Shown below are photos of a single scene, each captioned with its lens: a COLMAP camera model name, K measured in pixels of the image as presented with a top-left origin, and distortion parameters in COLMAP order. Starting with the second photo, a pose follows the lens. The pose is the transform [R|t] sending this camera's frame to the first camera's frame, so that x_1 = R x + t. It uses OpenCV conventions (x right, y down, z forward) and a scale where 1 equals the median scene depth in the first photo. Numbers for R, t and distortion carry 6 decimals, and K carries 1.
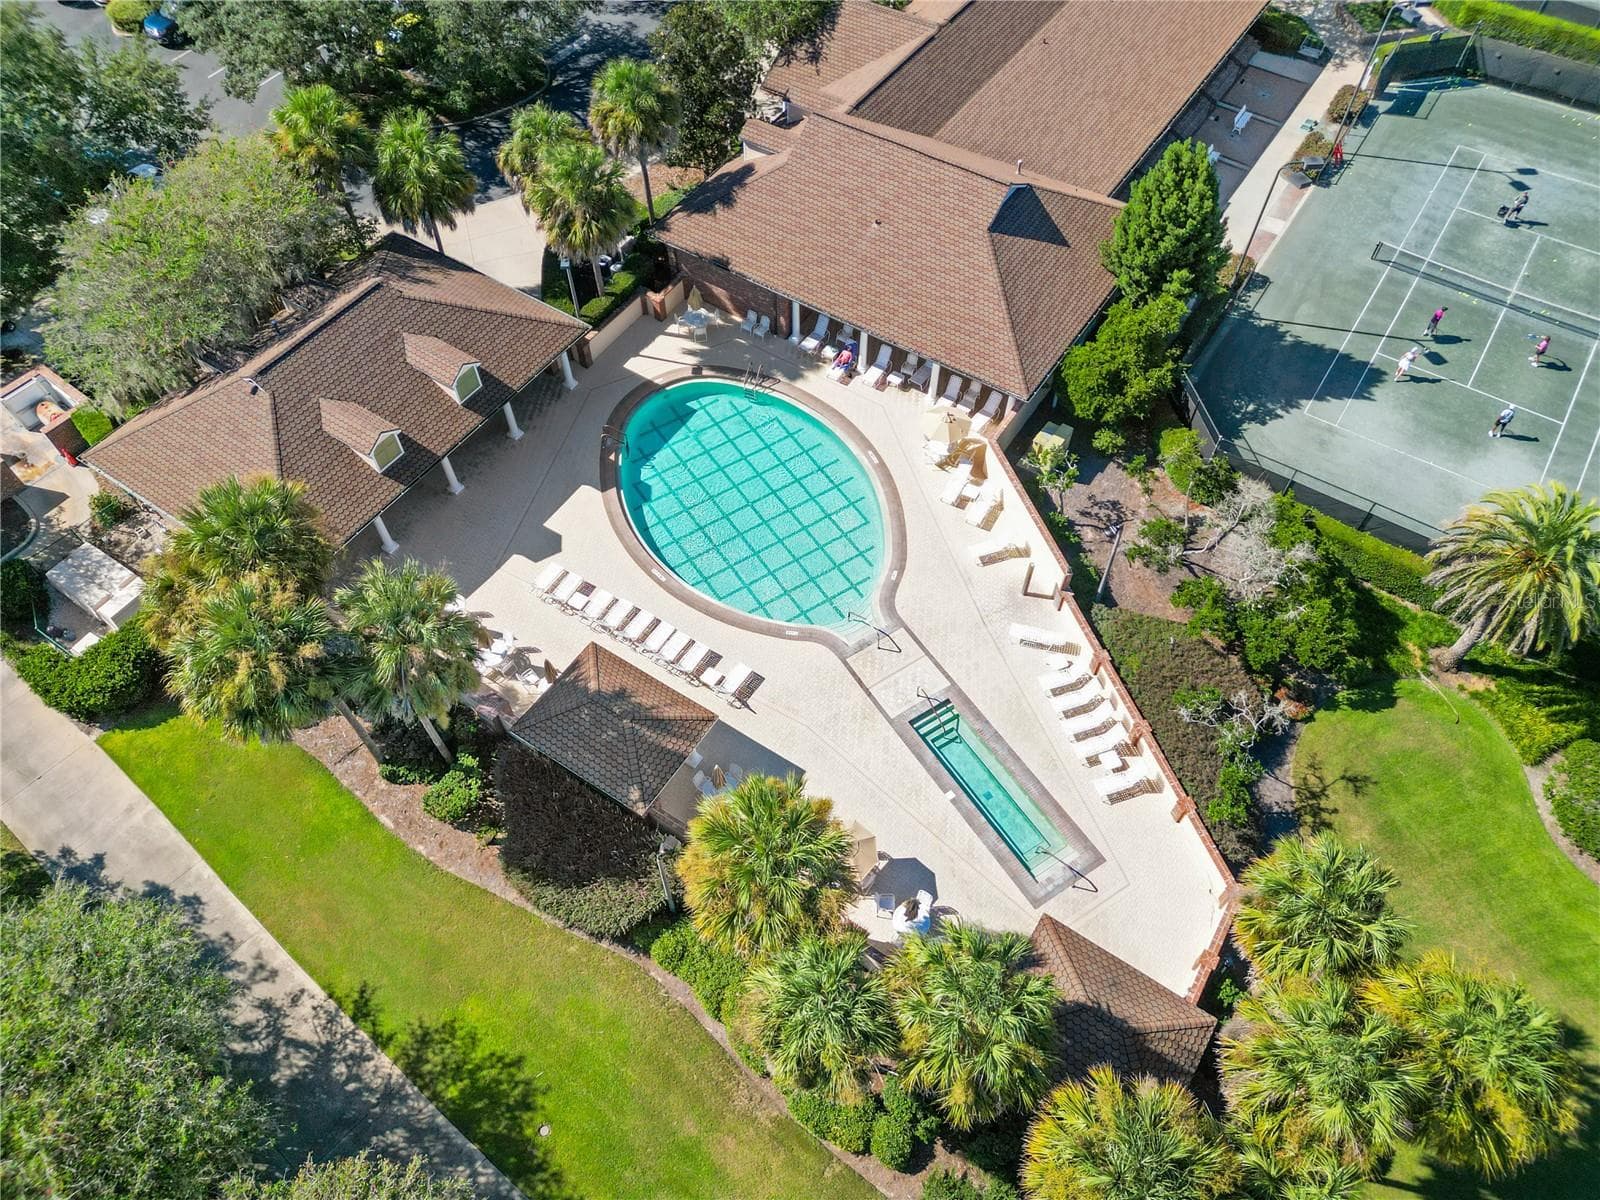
lens RADIAL K [[1168.4, 0, 774.9], [0, 1168.4, 597.8], [0, 0, 1]] dist [0.057941, -0.069346]
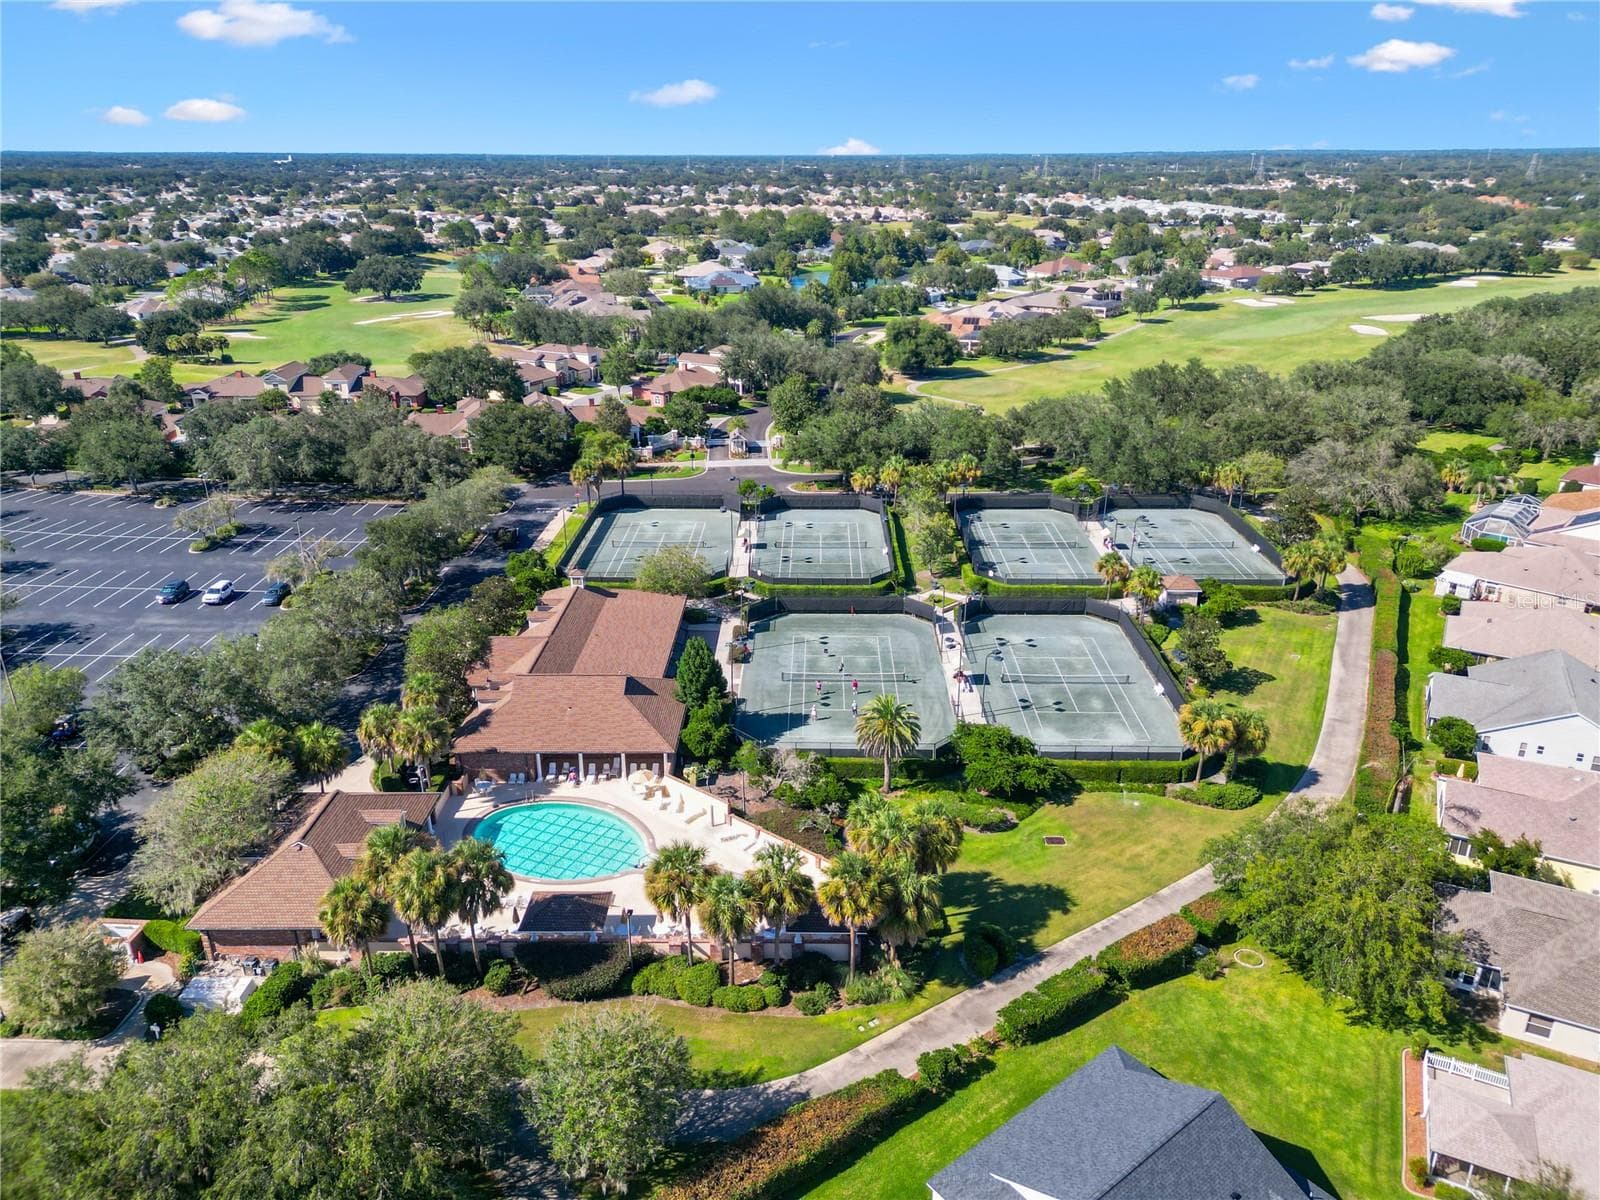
lens RADIAL K [[1158.4, 0, 804.1], [0, 1158.4, 495.6], [0, 0, 1]] dist [0.076589, -0.061687]
pose [[0.836043, -0.140558, 0.530354, -0.563195], [0.439526, 0.750153, -0.494052, 0.551896], [-0.328404, 0.646153, 0.688940, -0.719330]]
